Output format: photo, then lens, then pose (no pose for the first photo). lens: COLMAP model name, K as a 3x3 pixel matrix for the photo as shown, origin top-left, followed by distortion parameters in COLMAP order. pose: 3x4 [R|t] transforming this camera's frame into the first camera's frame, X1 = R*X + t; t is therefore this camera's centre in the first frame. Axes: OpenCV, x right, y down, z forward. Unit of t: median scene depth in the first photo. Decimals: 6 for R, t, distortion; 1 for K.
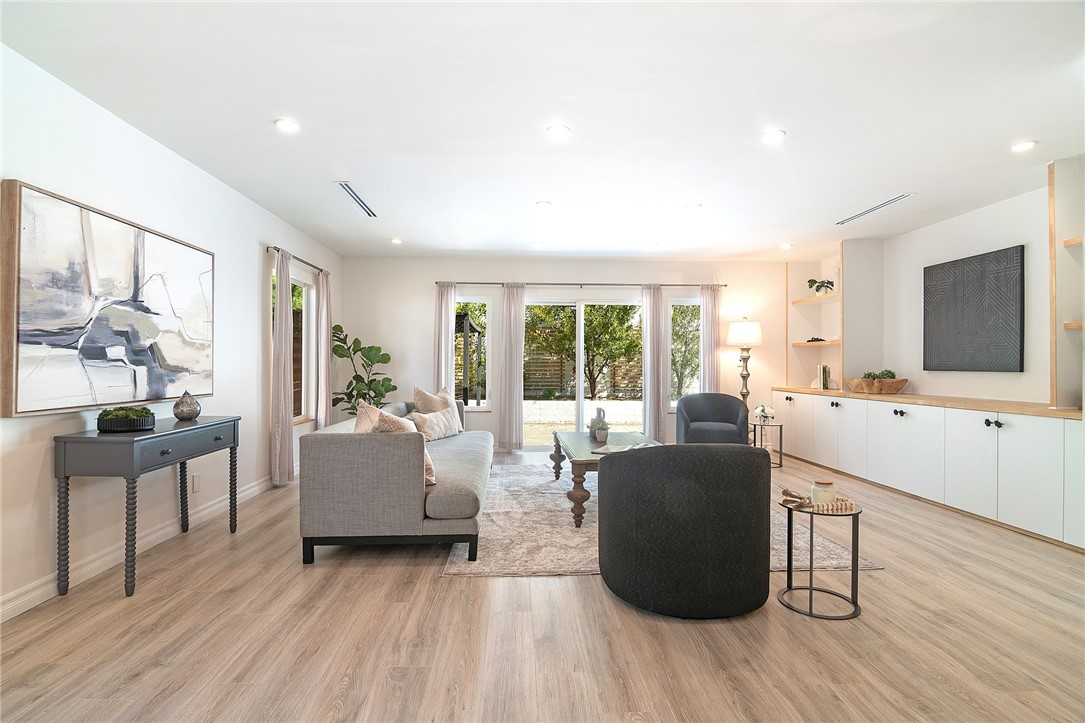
lens RADIAL K [[539.3, 0, 544.5], [0, 539.3, 353.6], [0, 0, 1]] dist [-0.005274, -0.001753]
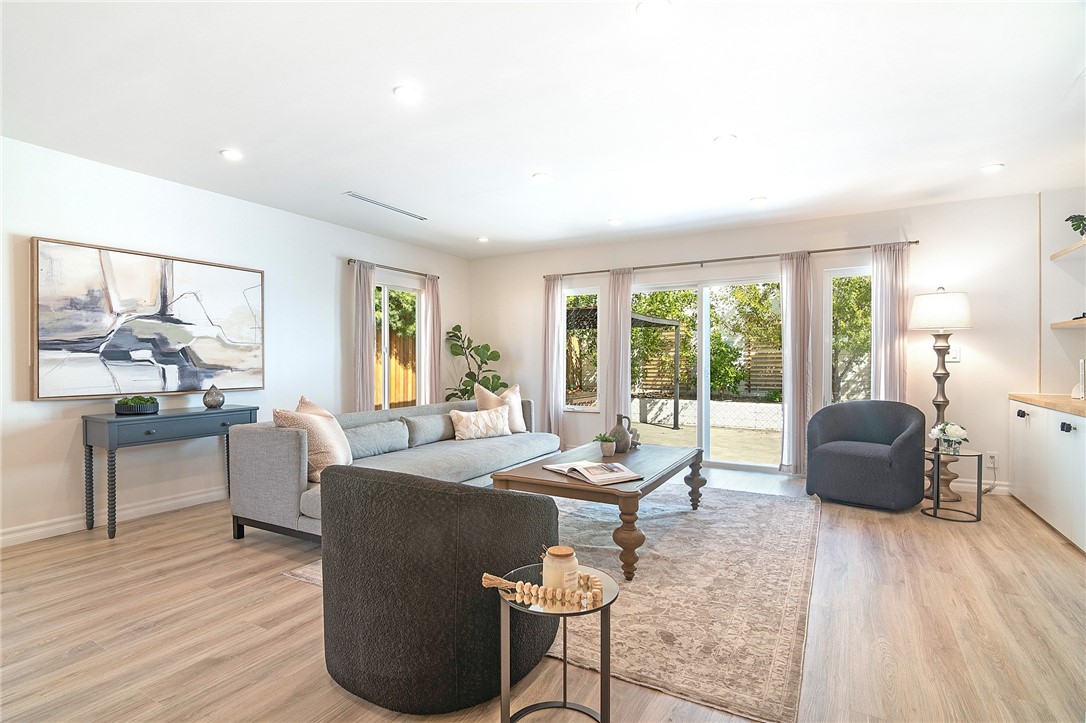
lens RADIAL K [[543.5, 0, 543.0], [0, 543.5, 361.5], [0, 0, 1]] dist [-0.000136, -0.015433]
pose [[0.838179, -0.005669, -0.545366, 0.703279], [0.017237, 0.999722, 0.016099, 0.009264], [0.545123, -0.022895, 0.838043, 0.390928]]
